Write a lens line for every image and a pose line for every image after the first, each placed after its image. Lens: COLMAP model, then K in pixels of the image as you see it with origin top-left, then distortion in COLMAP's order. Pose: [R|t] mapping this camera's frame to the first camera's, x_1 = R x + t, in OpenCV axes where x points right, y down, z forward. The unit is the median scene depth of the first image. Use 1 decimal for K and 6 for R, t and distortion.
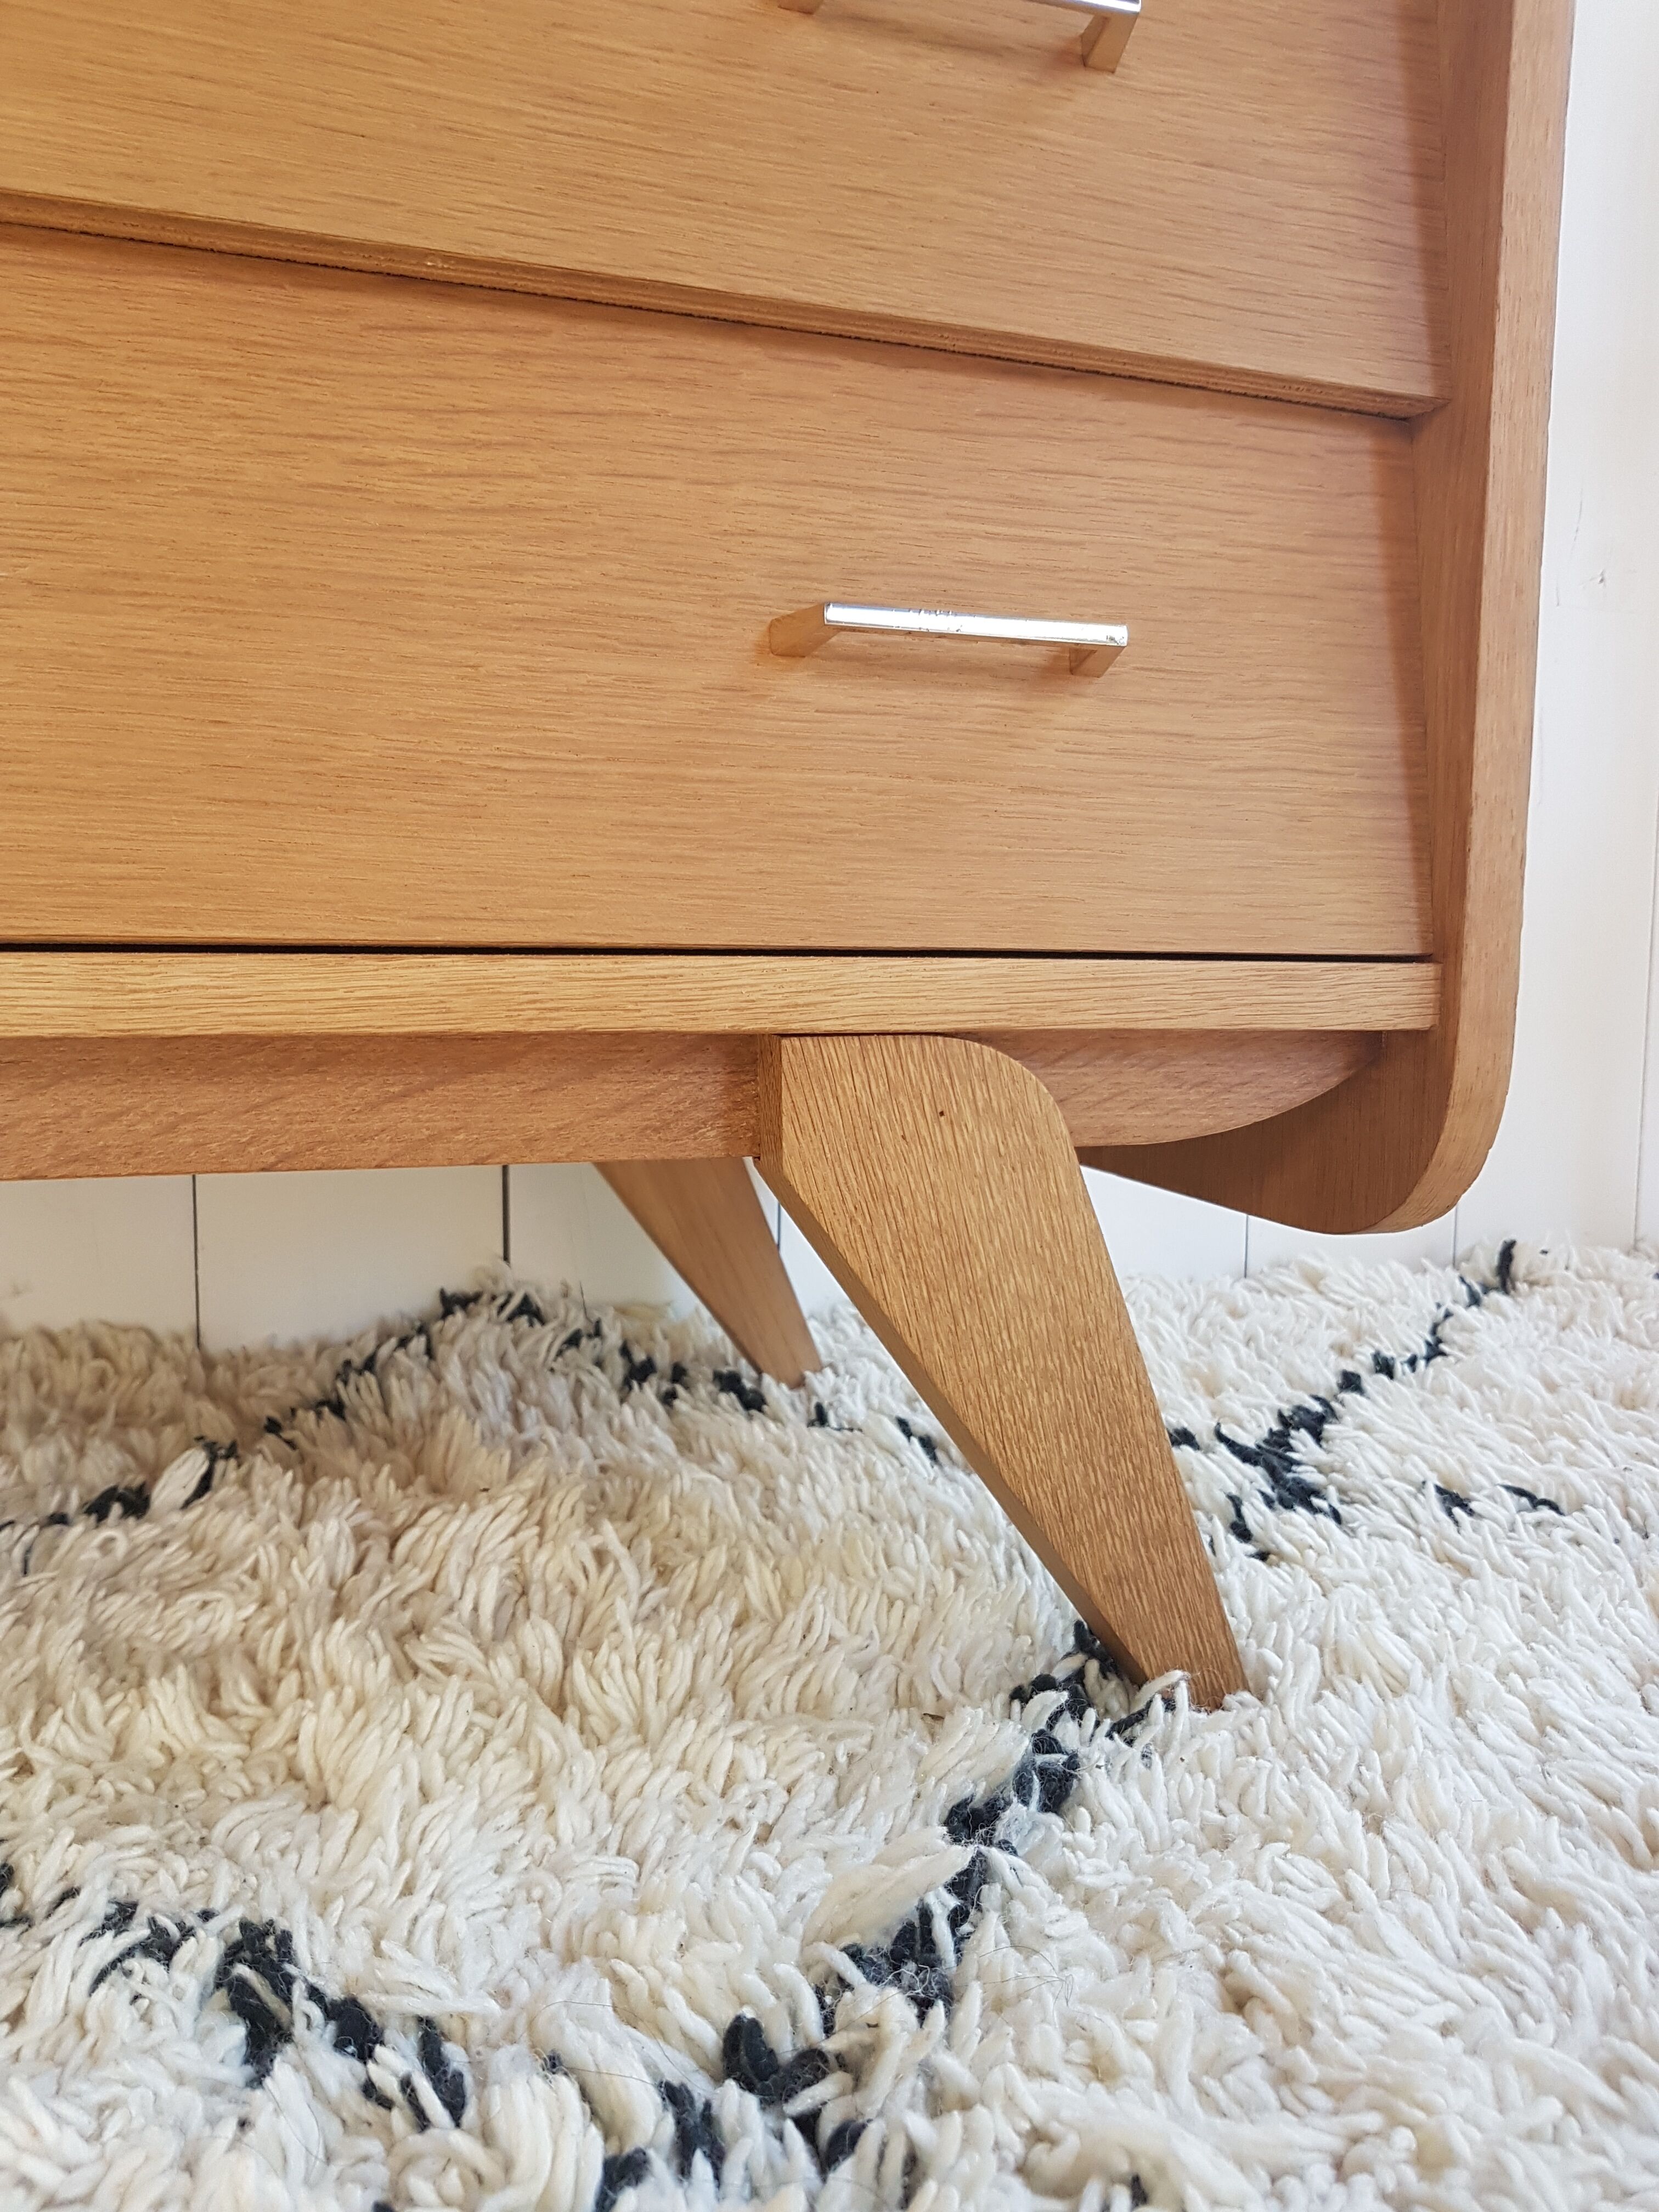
lens RADIAL K [[1820.3, 0, 756.5], [0, 1820.3, 1108.1], [0, 0, 1]] dist [-0.026941, 0.042174]
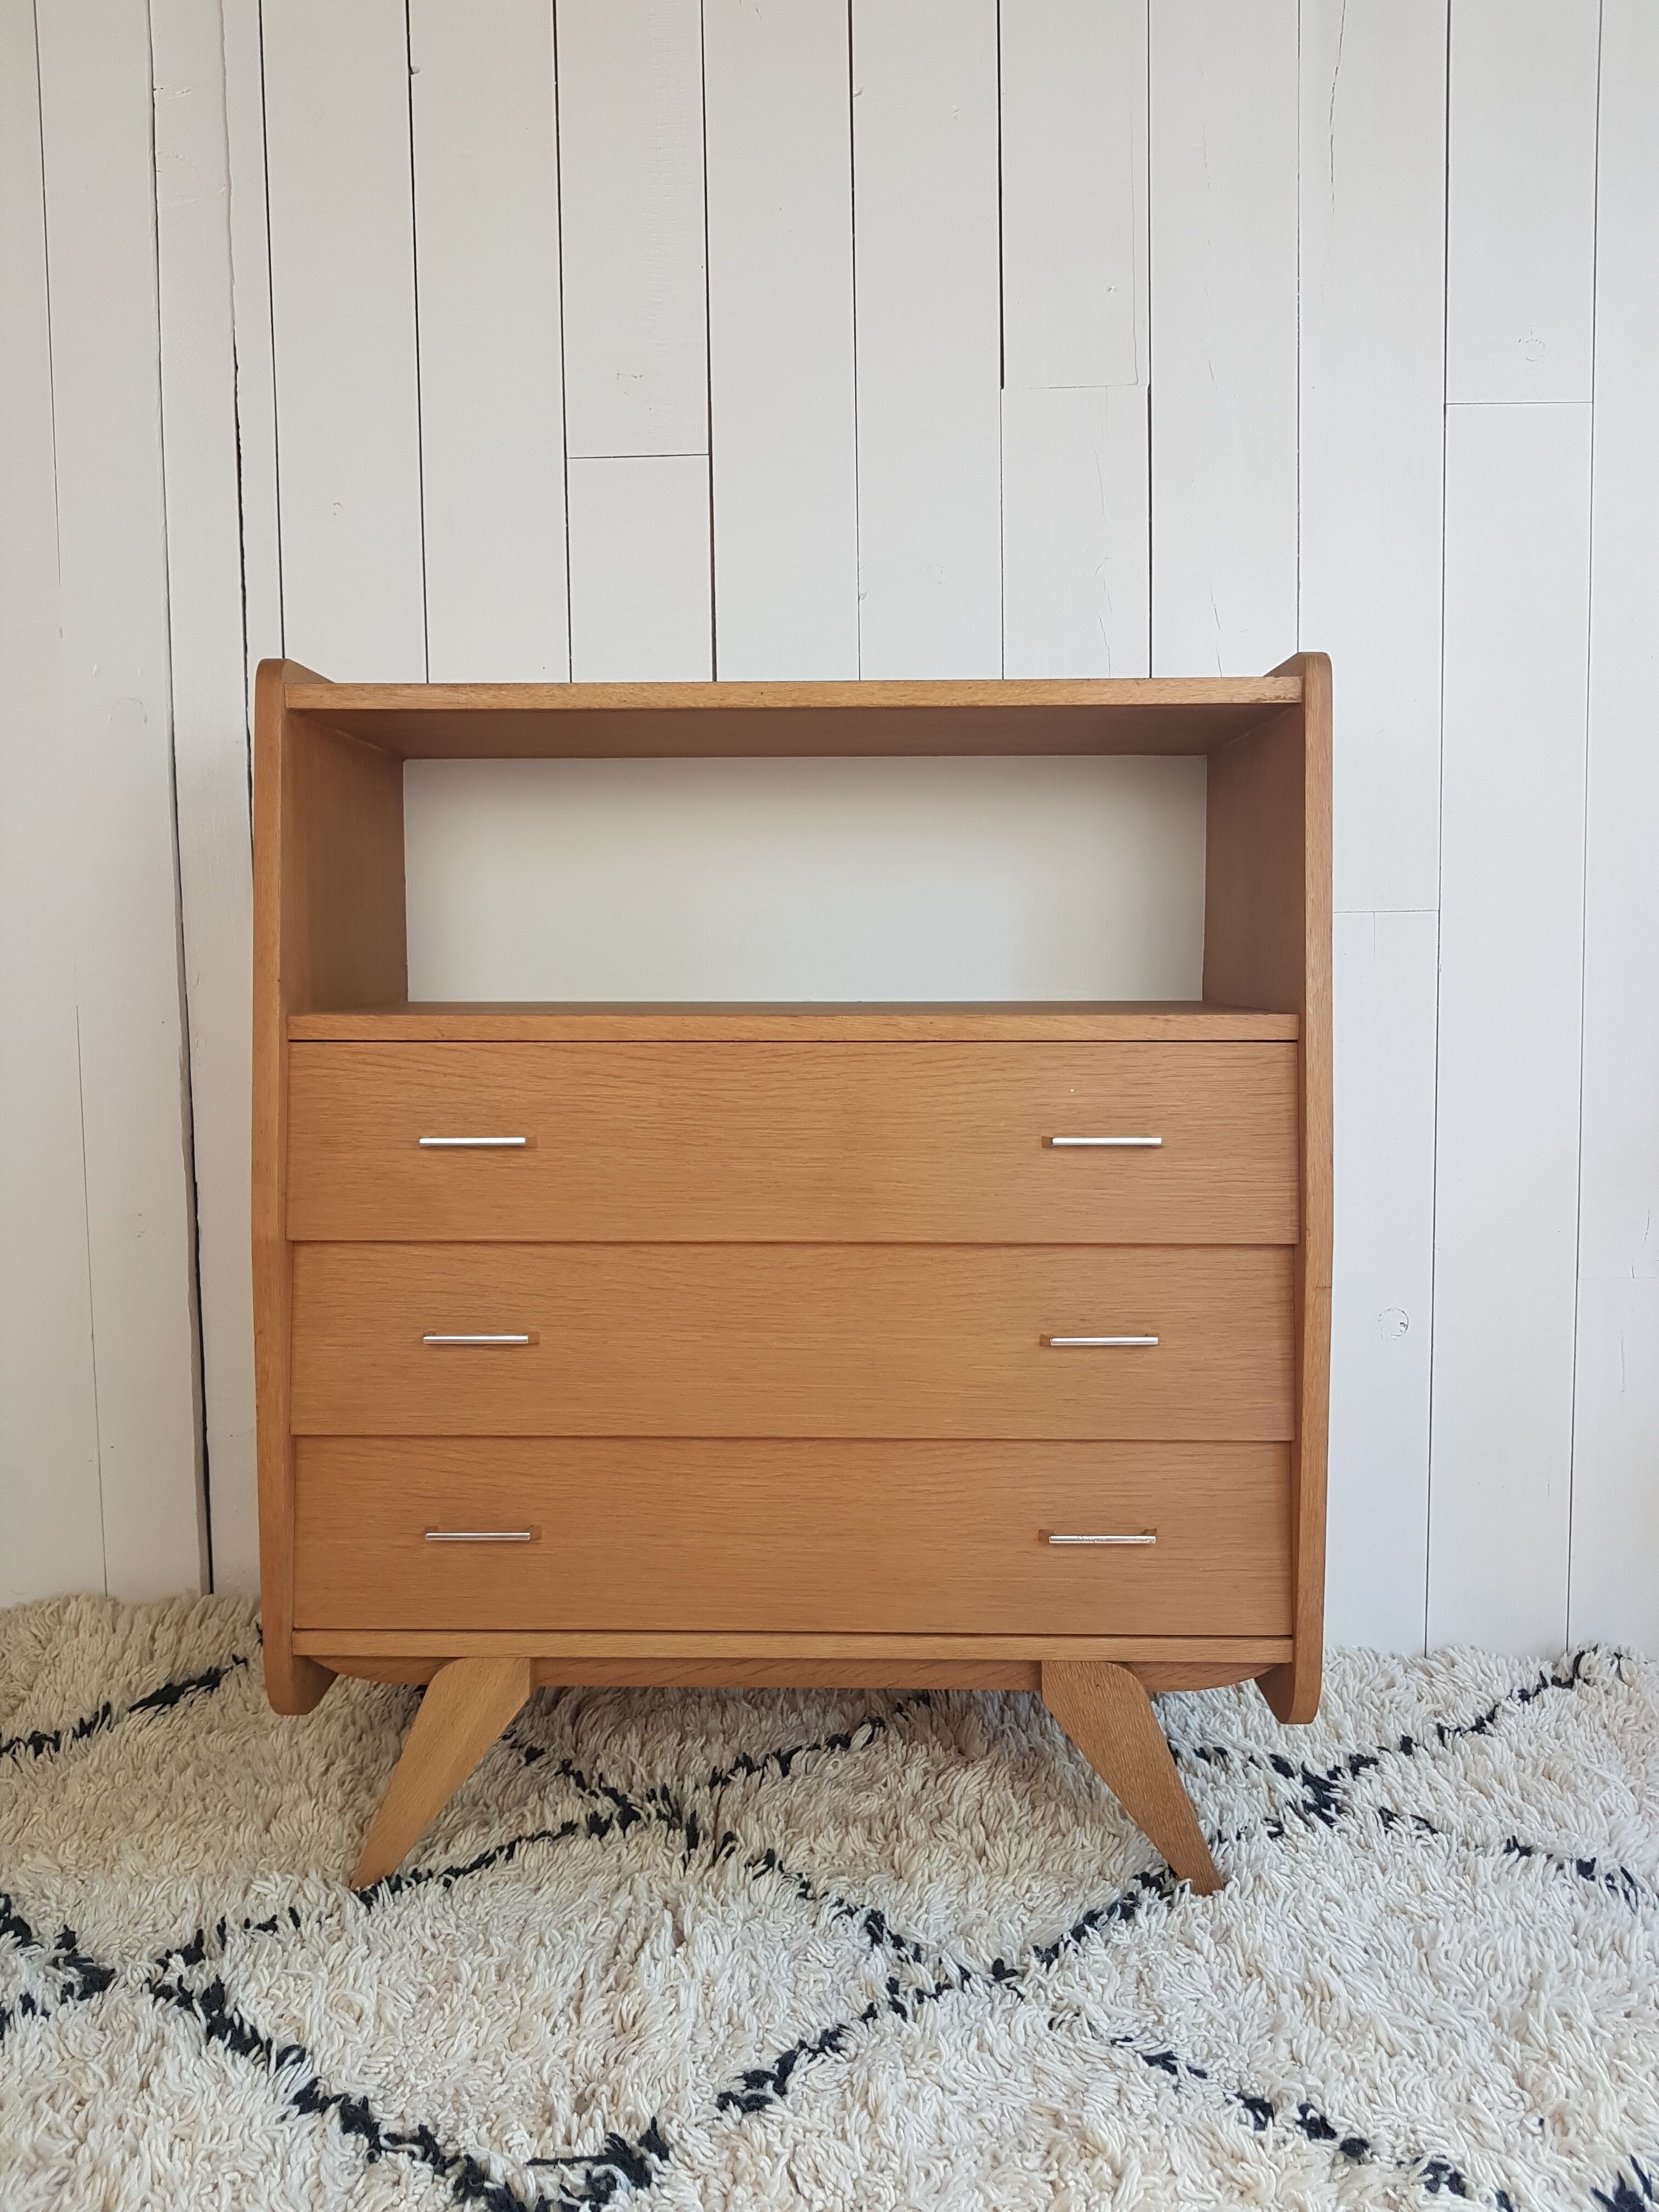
lens RADIAL K [[1820.3, 0, 756.5], [0, 1820.3, 1108.1], [0, 0, 1]] dist [-0.026941, 0.042174]
pose [[0.928435, 0.010455, -0.371348, 0.734296], [-0.016942, 0.999756, -0.014210, -0.968743], [0.371109, 0.019484, 0.928385, -2.191202]]
